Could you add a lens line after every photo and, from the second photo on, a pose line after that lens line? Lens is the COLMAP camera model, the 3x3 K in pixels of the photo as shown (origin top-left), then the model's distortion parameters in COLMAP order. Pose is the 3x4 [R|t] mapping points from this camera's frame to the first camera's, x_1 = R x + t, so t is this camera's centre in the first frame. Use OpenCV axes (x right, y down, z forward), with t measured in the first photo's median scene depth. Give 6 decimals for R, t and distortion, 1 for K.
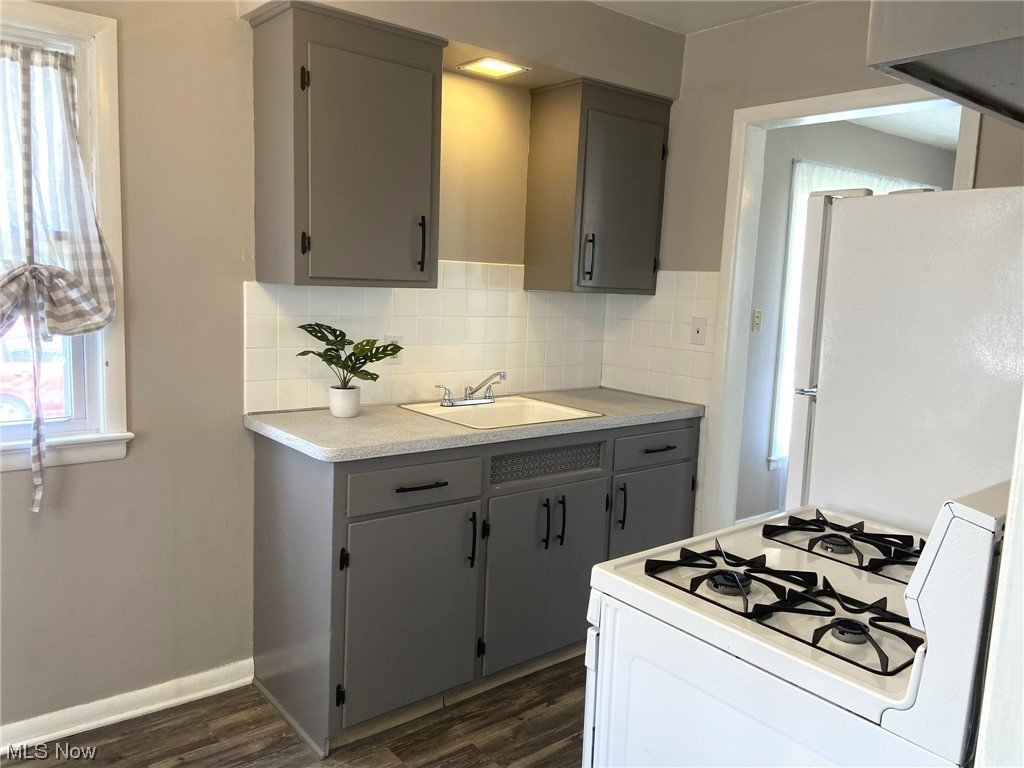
lens RADIAL K [[783.1, 0, 509.4], [0, 783.1, 381.6], [0, 0, 1]] dist [0.129429, -0.178976]
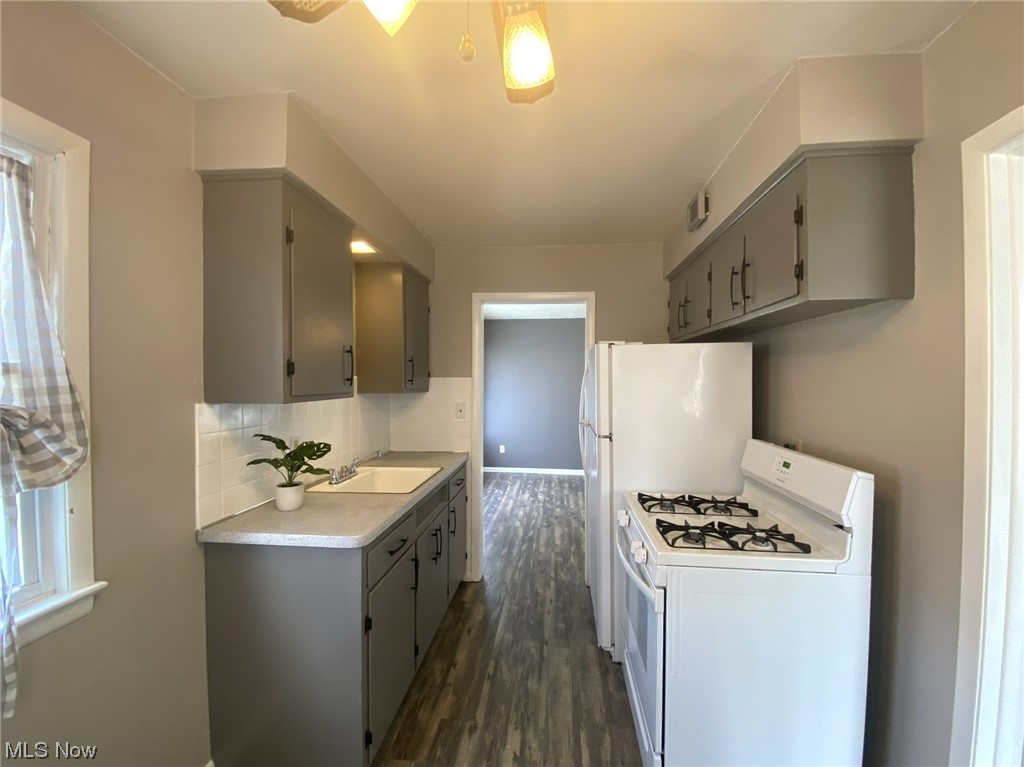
lens RADIAL K [[433.4, 0, 515.7], [0, 433.4, 387.6], [0, 0, 1]] dist [0.023084, -0.018310]
pose [[0.712157, -0.051941, 0.700096, -0.472334], [0.120873, 0.991438, -0.049400, -0.071995], [-0.691536, 0.119803, 0.712338, 0.300371]]
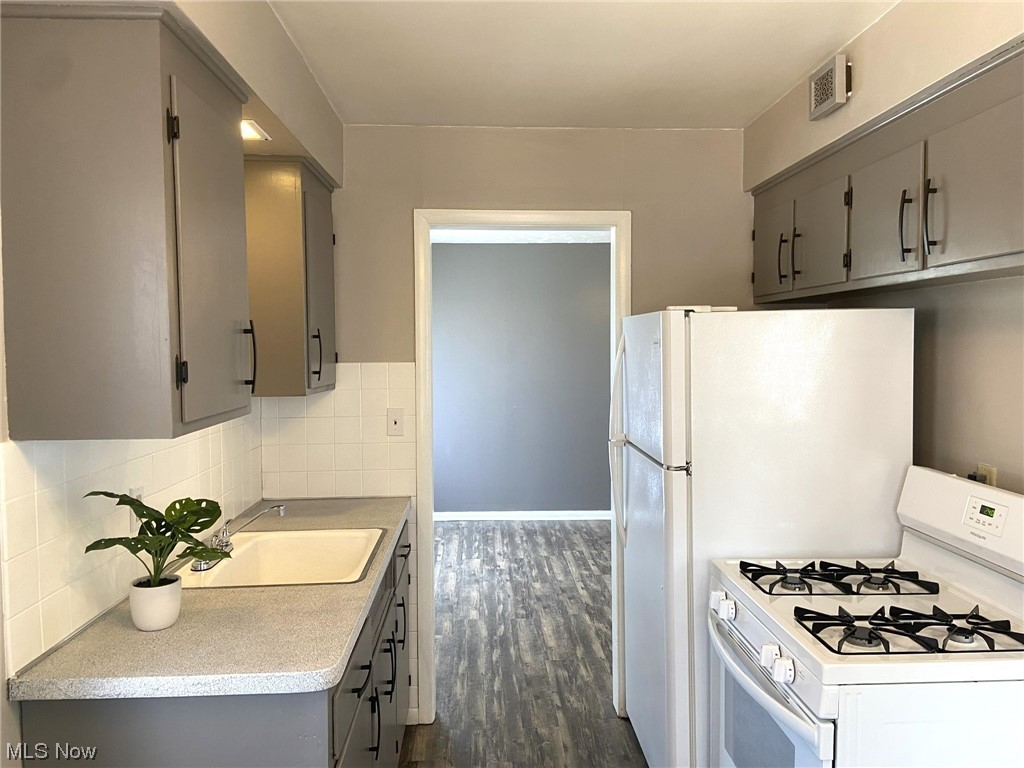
lens RADIAL K [[786.6, 0, 512.0], [0, 786.6, 384.0], [0, 0, 1]] dist [0.066737, -0.079662]
pose [[0.603298, -0.086552, 0.792806, -0.604339], [0.137017, 0.990561, 0.003876, -0.129820], [-0.785658, 0.106289, 0.609462, 0.389284]]
